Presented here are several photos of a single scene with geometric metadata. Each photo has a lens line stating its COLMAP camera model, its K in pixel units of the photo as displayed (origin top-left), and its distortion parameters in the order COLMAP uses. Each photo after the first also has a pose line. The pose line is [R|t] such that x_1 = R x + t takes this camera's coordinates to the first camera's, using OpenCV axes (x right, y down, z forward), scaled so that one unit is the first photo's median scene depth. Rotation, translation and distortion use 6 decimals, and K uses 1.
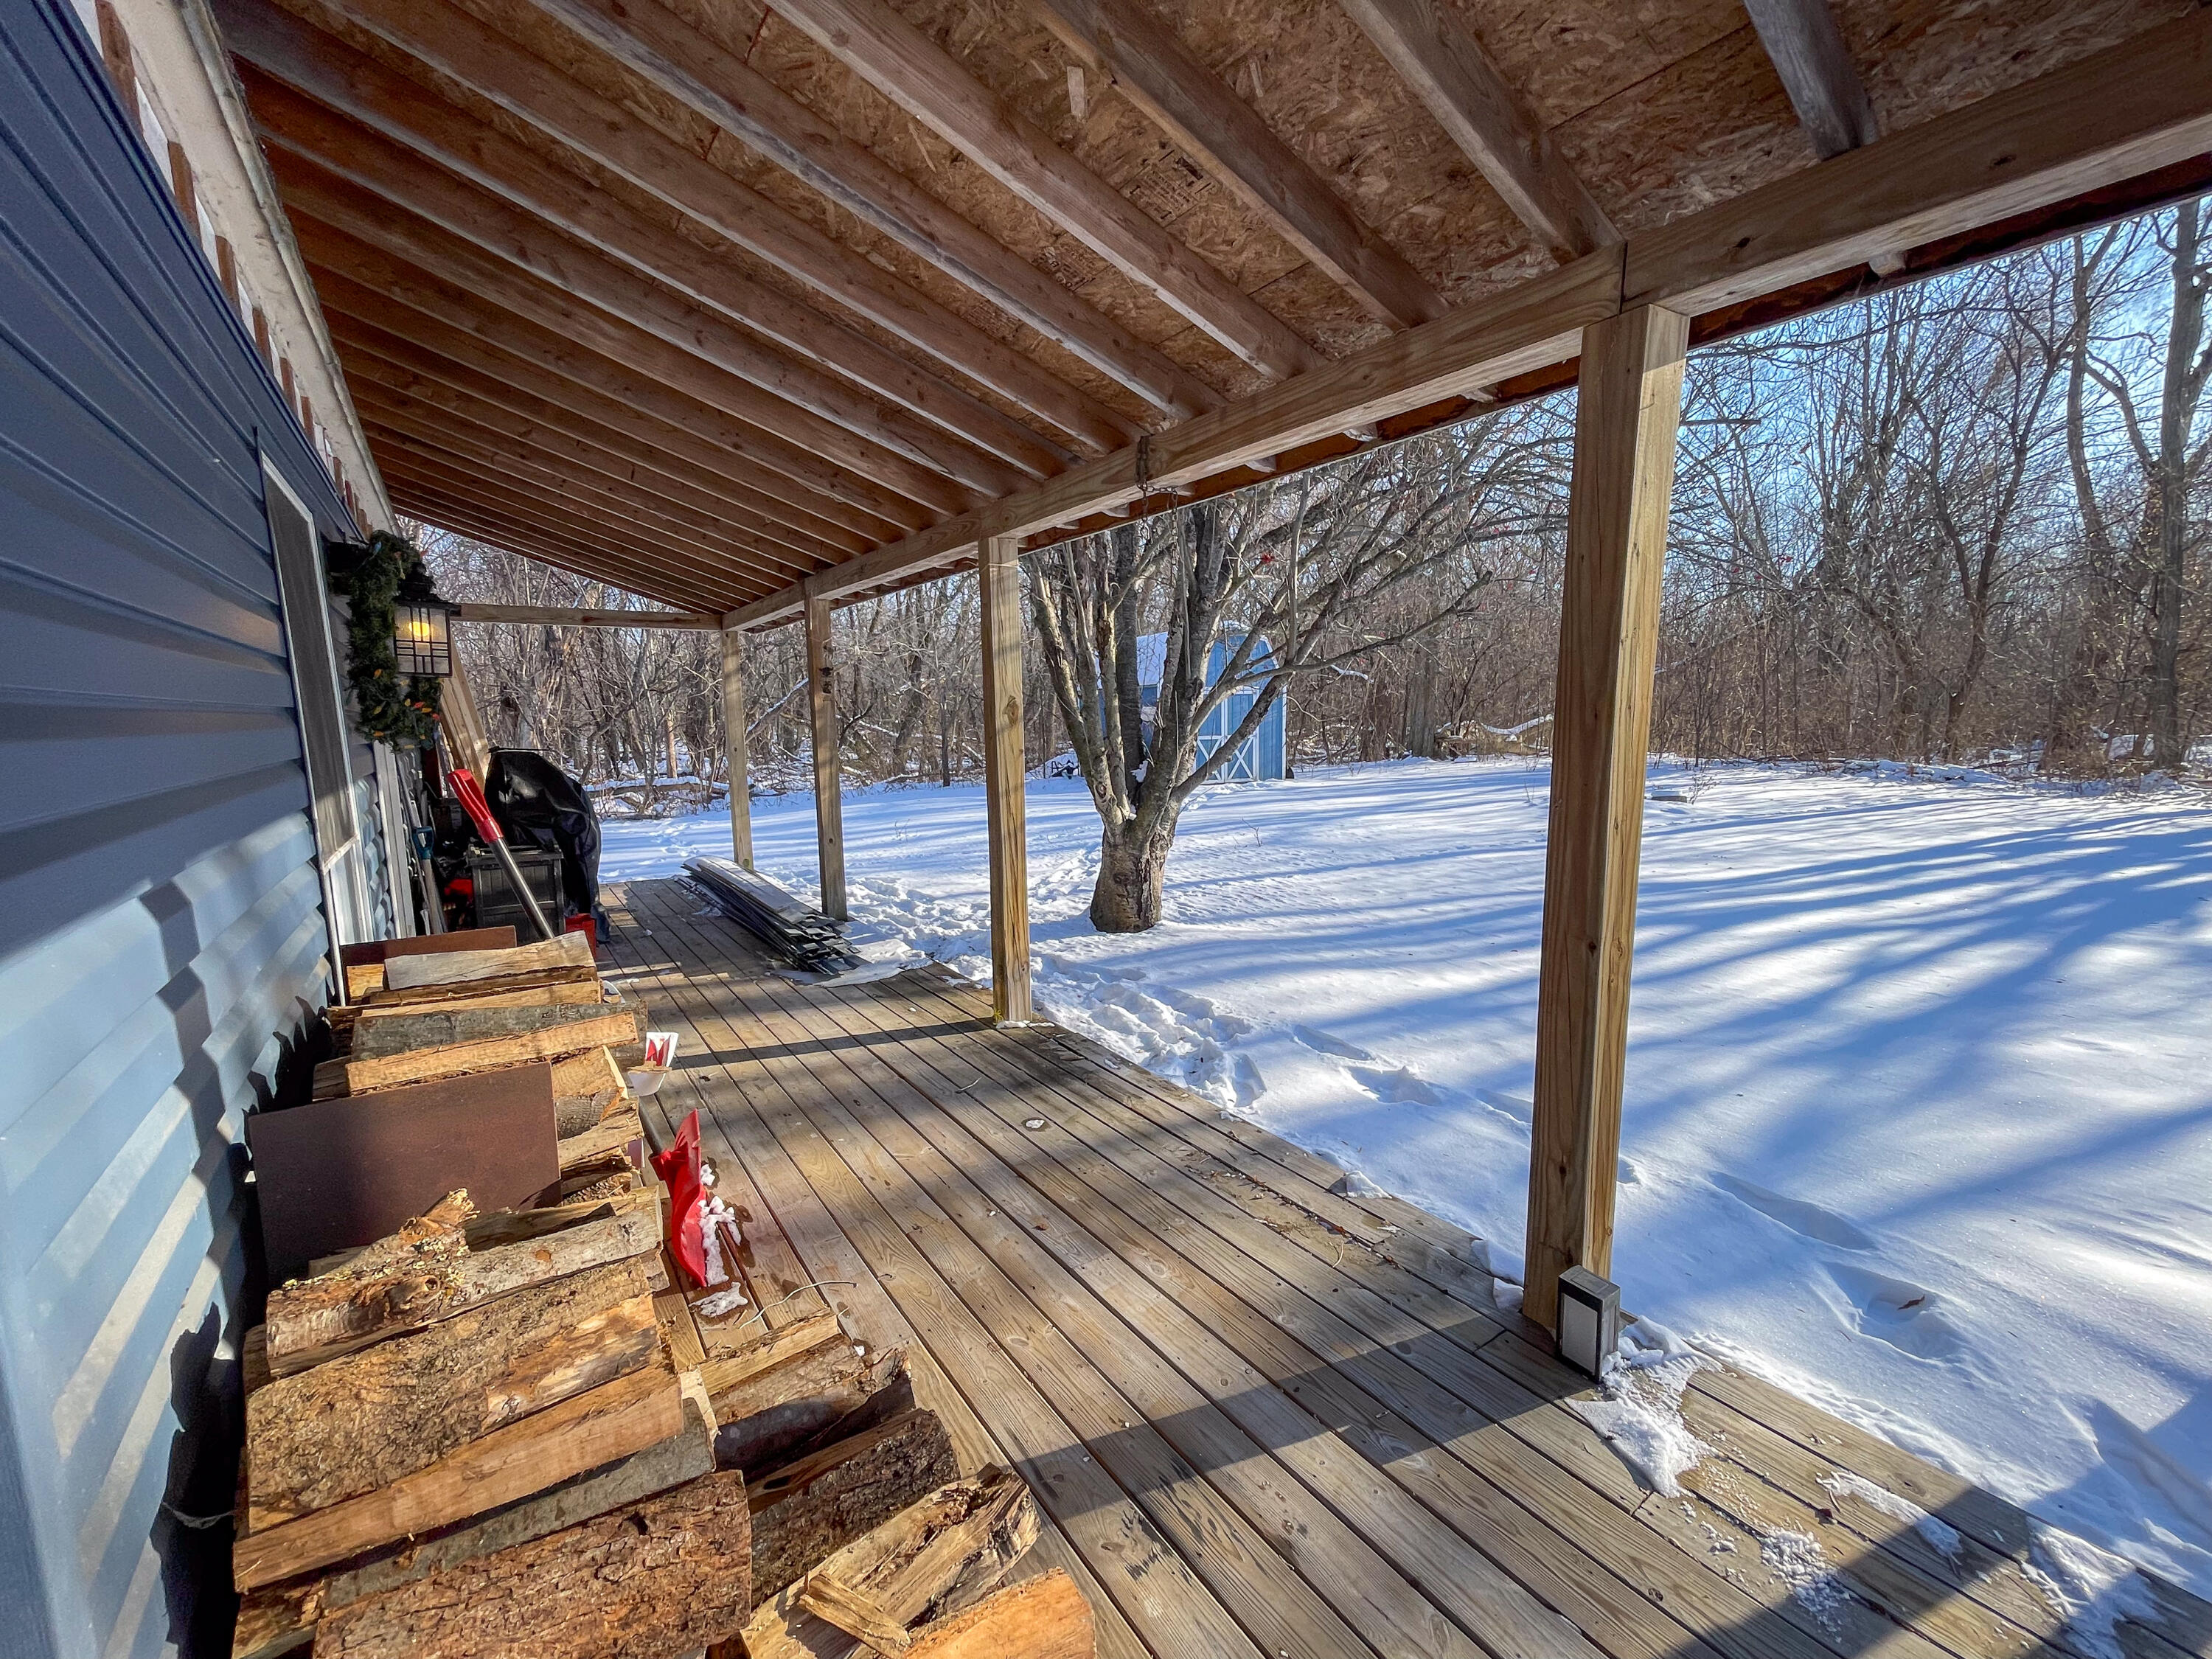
lens RADIAL K [[893.4, 0, 1107.9], [0, 893.4, 825.2], [0, 0, 1]] dist [-0.004132, -0.000328]
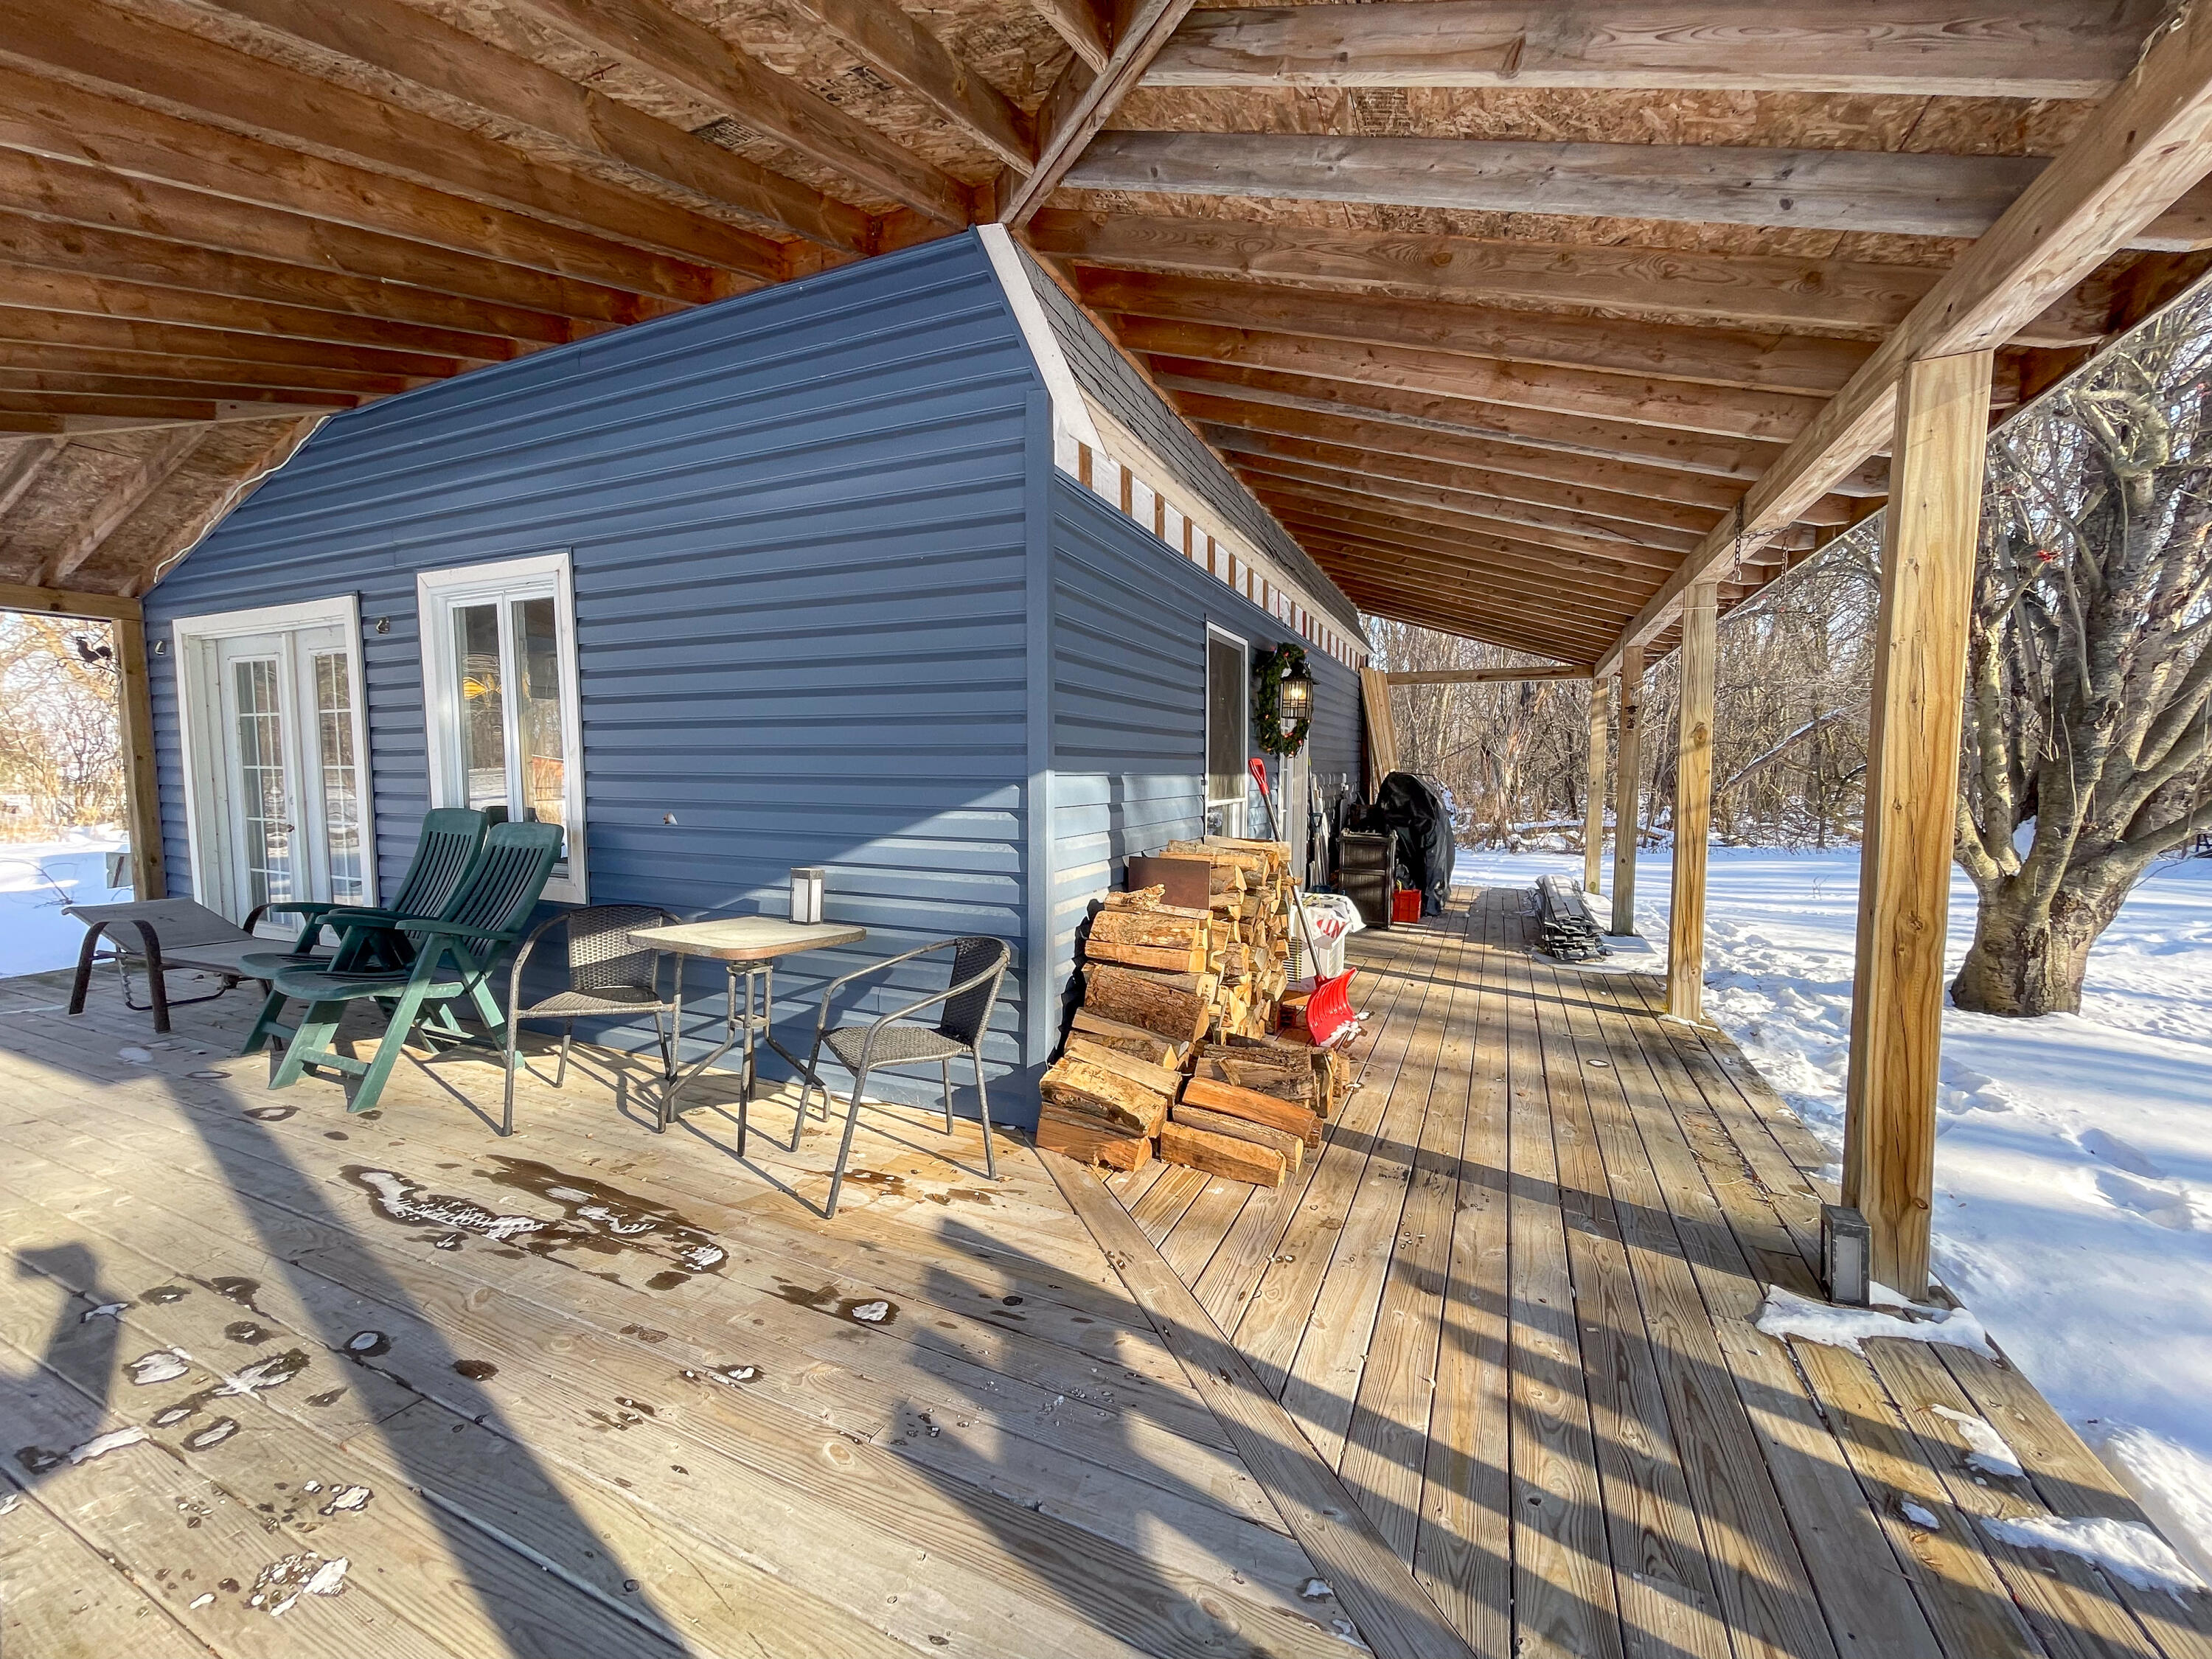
lens RADIAL K [[893.4, 0, 1096.8], [0, 893.4, 825.3], [0, 0, 1]] dist [-0.004132, -0.000328]
pose [[0.507407, 0.069418, -0.858906, 0.292992], [-0.118119, 0.992944, 0.010471, 0.037508], [0.853573, 0.096140, 0.512026, -0.122561]]
